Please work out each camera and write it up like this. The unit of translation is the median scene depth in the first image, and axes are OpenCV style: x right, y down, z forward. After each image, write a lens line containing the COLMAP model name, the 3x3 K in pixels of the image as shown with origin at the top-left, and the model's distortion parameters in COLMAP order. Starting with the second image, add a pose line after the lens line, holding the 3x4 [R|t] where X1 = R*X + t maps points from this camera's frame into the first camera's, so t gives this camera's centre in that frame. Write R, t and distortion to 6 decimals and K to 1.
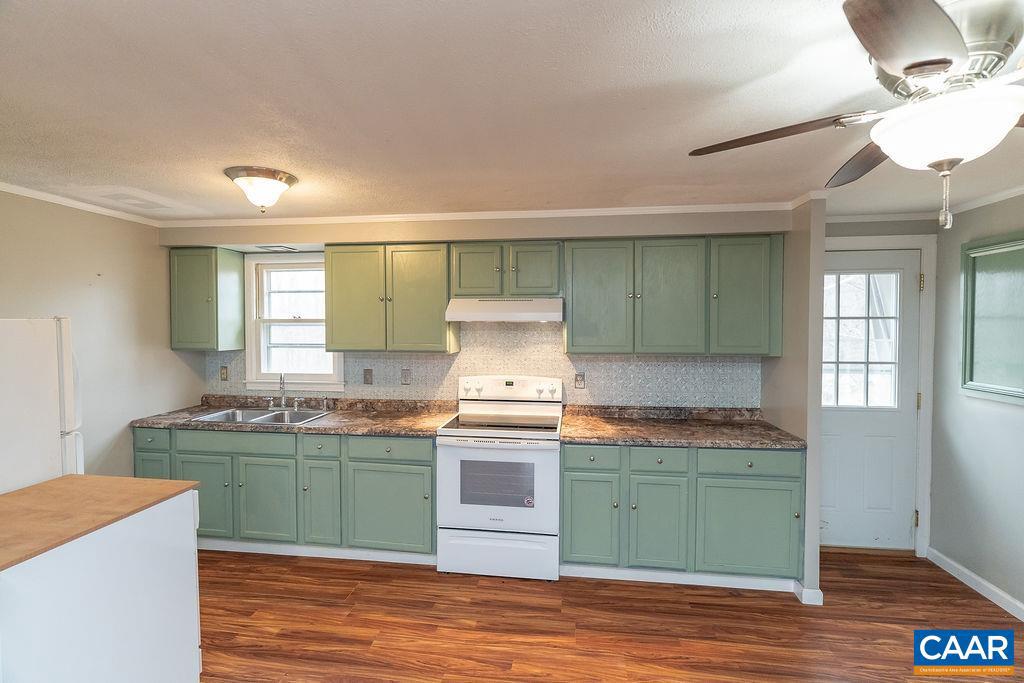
lens RADIAL K [[464.4, 0, 513.4], [0, 464.4, 336.9], [0, 0, 1]] dist [-0.002137, 0.000276]
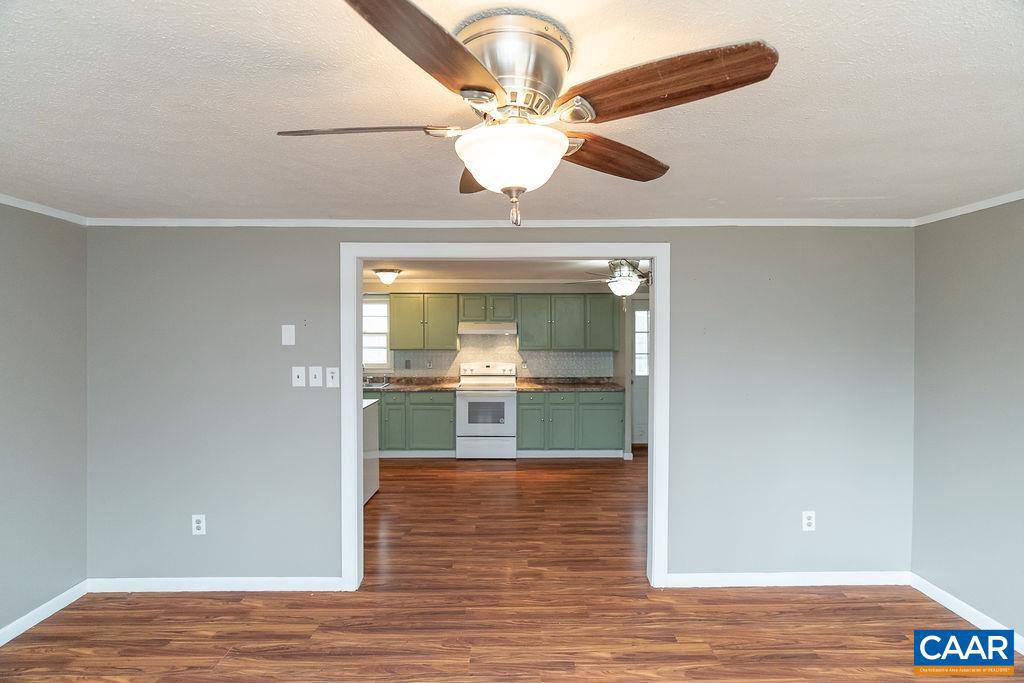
lens RADIAL K [[464.4, 0, 513.4], [0, 464.4, 336.9], [0, 0, 1]] dist [-0.002137, 0.000276]
pose [[0.988178, -0.001067, 0.153309, -0.203389], [0.001970, 0.999982, -0.005739, -0.009310], [-0.153300, 0.005973, 0.988162, -0.925143]]
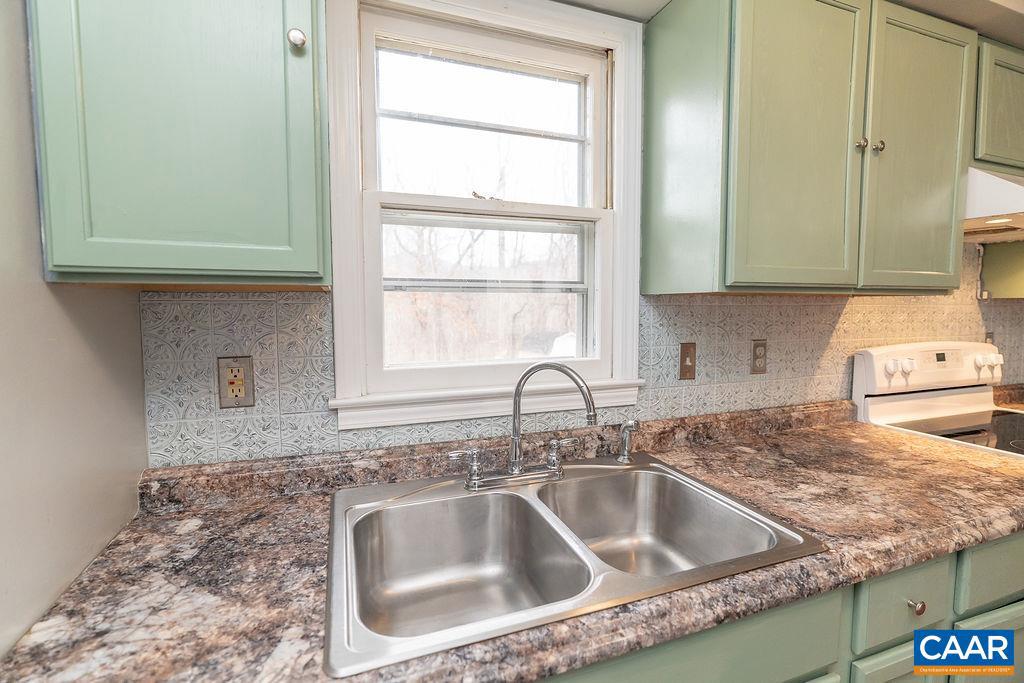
lens RADIAL K [[464.4, 0, 513.4], [0, 464.4, 336.9], [0, 0, 1]] dist [-0.002137, 0.000276]
pose [[0.884775, -0.034203, 0.464762, -0.696226], [0.013725, 0.998783, 0.047375, 0.048565], [-0.465817, -0.035537, 0.884167, 0.789227]]
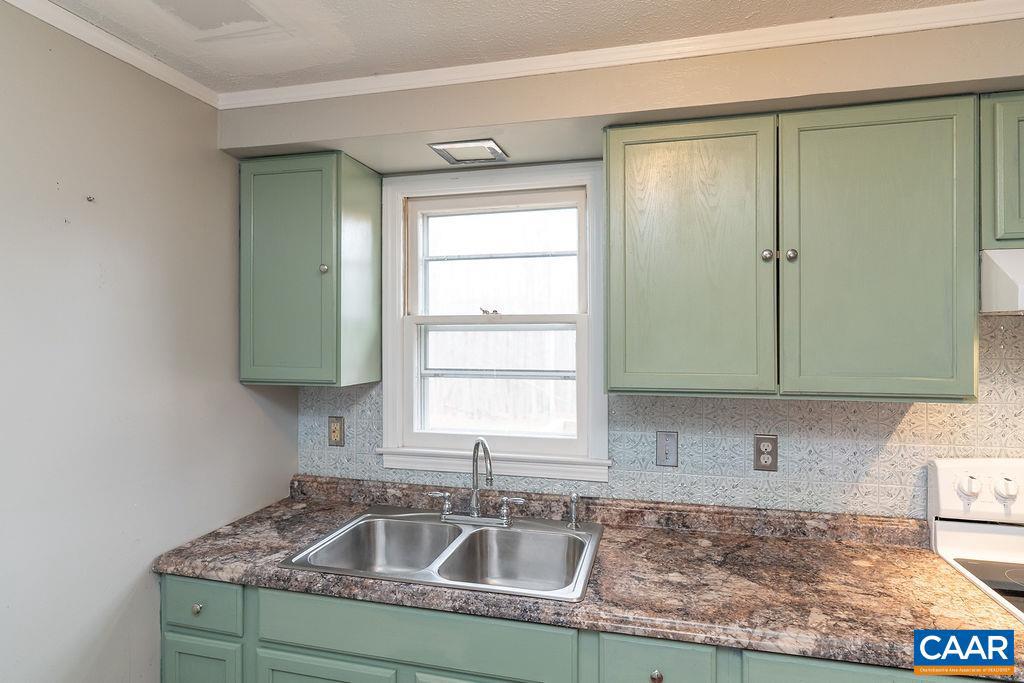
lens RADIAL K [[562.1, 0, 512.0], [0, 562.1, 341.5], [0, 0, 1]] dist [-0.000308, -0.001137]
pose [[0.992678, -0.000502, -0.120792, -0.432025], [-0.001882, 0.999806, -0.019628, -0.002293], [0.120778, 0.019712, 0.992484, 0.517635]]
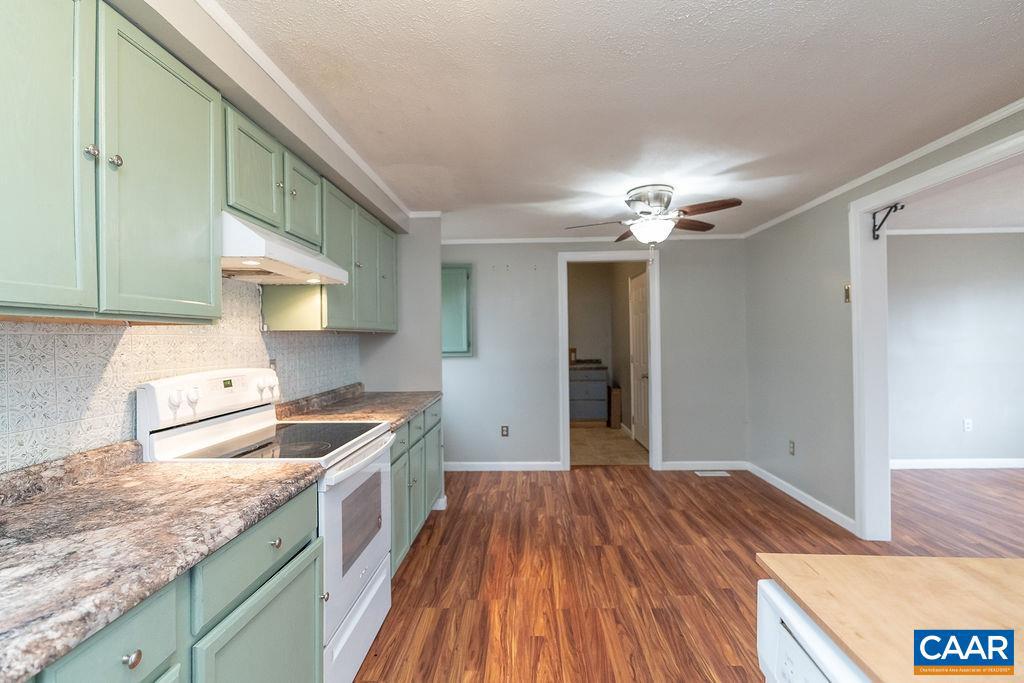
lens RADIAL K [[478.7, 0, 511.9], [0, 478.7, 336.0], [0, 0, 1]] dist [-0.001130, 0.000580]
pose [[-0.097099, 0.006104, 0.995256, -0.641139], [0.036486, 0.999331, -0.002570, 0.059152], [-0.994606, 0.036064, -0.097256, 0.734708]]
